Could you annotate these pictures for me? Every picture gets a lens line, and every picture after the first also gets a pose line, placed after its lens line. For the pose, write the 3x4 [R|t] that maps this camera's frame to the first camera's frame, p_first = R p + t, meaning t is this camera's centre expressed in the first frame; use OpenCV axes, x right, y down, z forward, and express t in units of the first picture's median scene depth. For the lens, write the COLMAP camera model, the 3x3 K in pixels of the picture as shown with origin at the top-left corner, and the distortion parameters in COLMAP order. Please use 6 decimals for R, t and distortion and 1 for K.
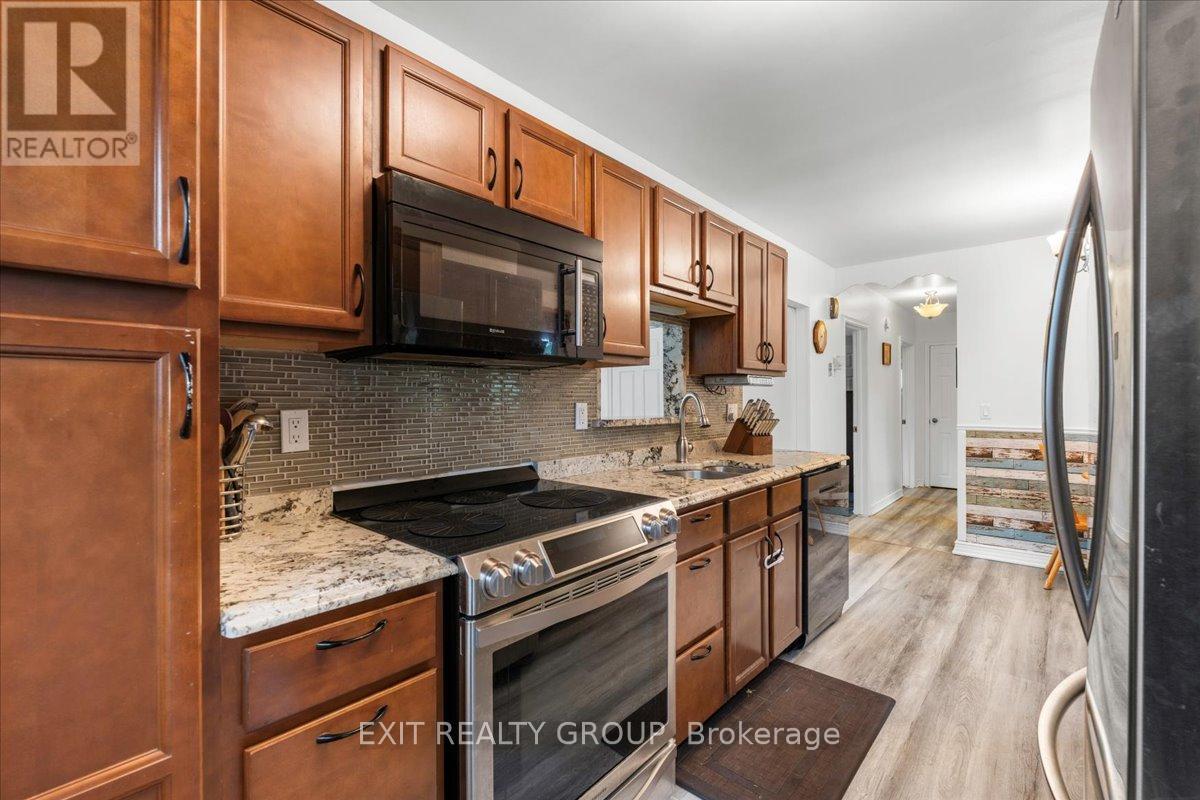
lens RADIAL K [[527.4, 0, 600.0], [0, 527.4, 400.0], [0, 0, 1]] dist [-0.003572, -0.000576]
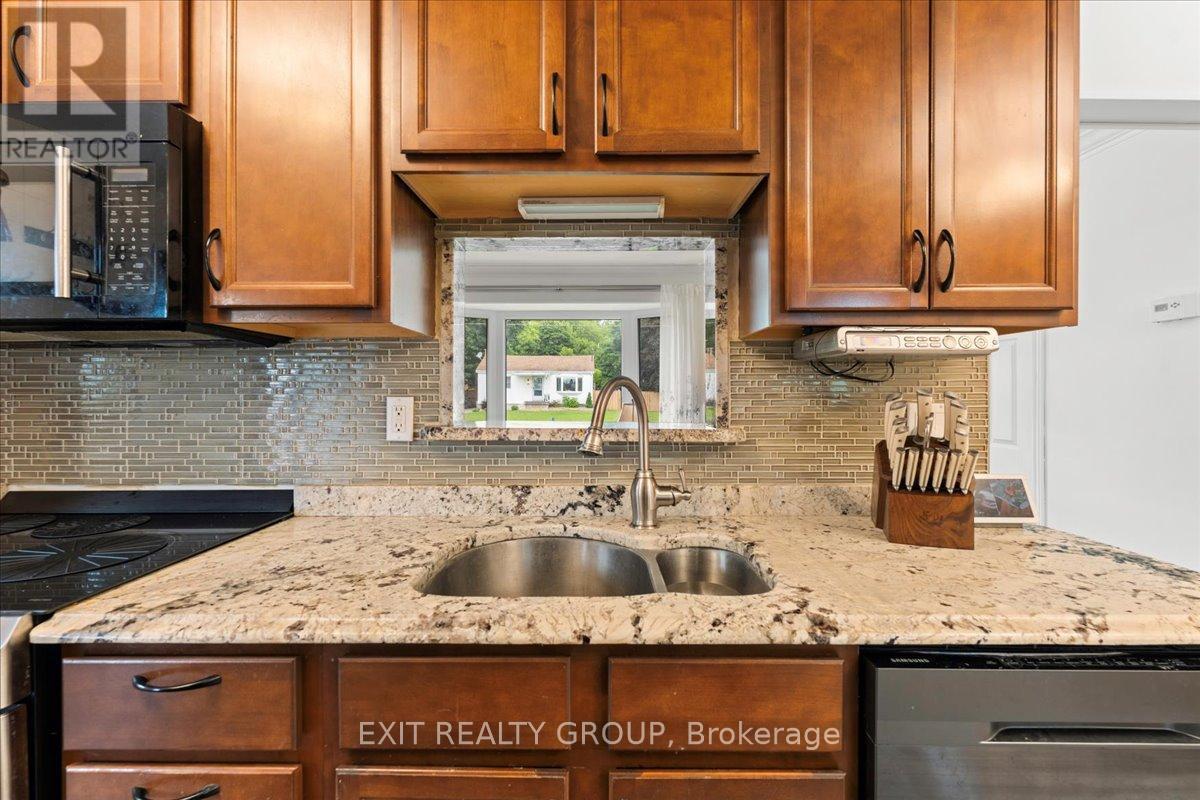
lens RADIAL K [[528.8, 0, 599.8], [0, 528.8, 387.6], [0, 0, 1]] dist [-0.003186, -0.000580]
pose [[0.654442, -0.004268, -0.756100, 0.508319], [-0.002308, 0.999968, -0.007643, -0.000642], [0.756108, 0.006747, 0.654412, 0.696923]]
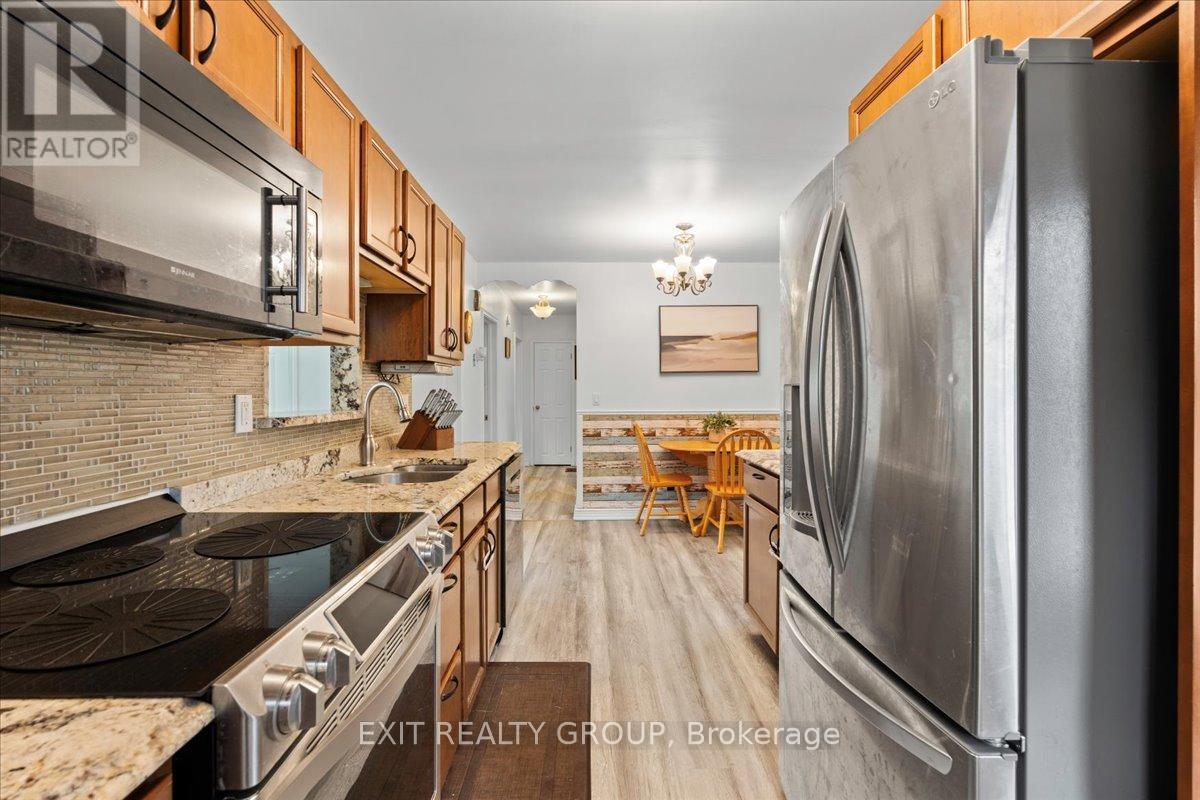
lens RADIAL K [[528.8, 0, 599.8], [0, 528.8, 387.6], [0, 0, 1]] dist [-0.003186, -0.000580]
pose [[0.736217, 0.000098, 0.676746, -0.144445], [0.003503, 0.999986, -0.003955, 0.000412], [-0.676737, 0.005283, 0.736206, 0.147253]]
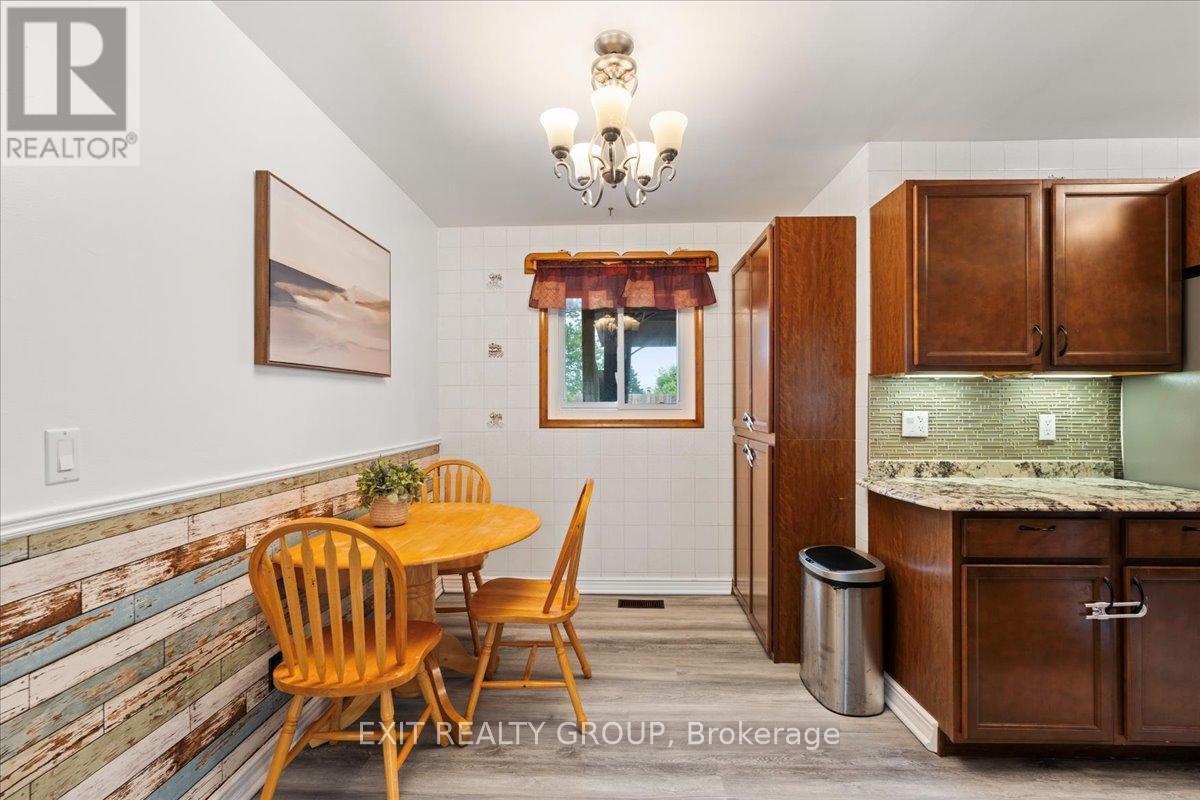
lens RADIAL K [[527.4, 0, 600.0], [0, 527.4, 400.0], [0, 0, 1]] dist [-0.003572, -0.000576]
pose [[-0.636349, 0.009619, 0.771341, 0.540963], [0.005397, 0.999953, -0.008017, -0.006265], [-0.771383, -0.000938, -0.636371, 1.532164]]
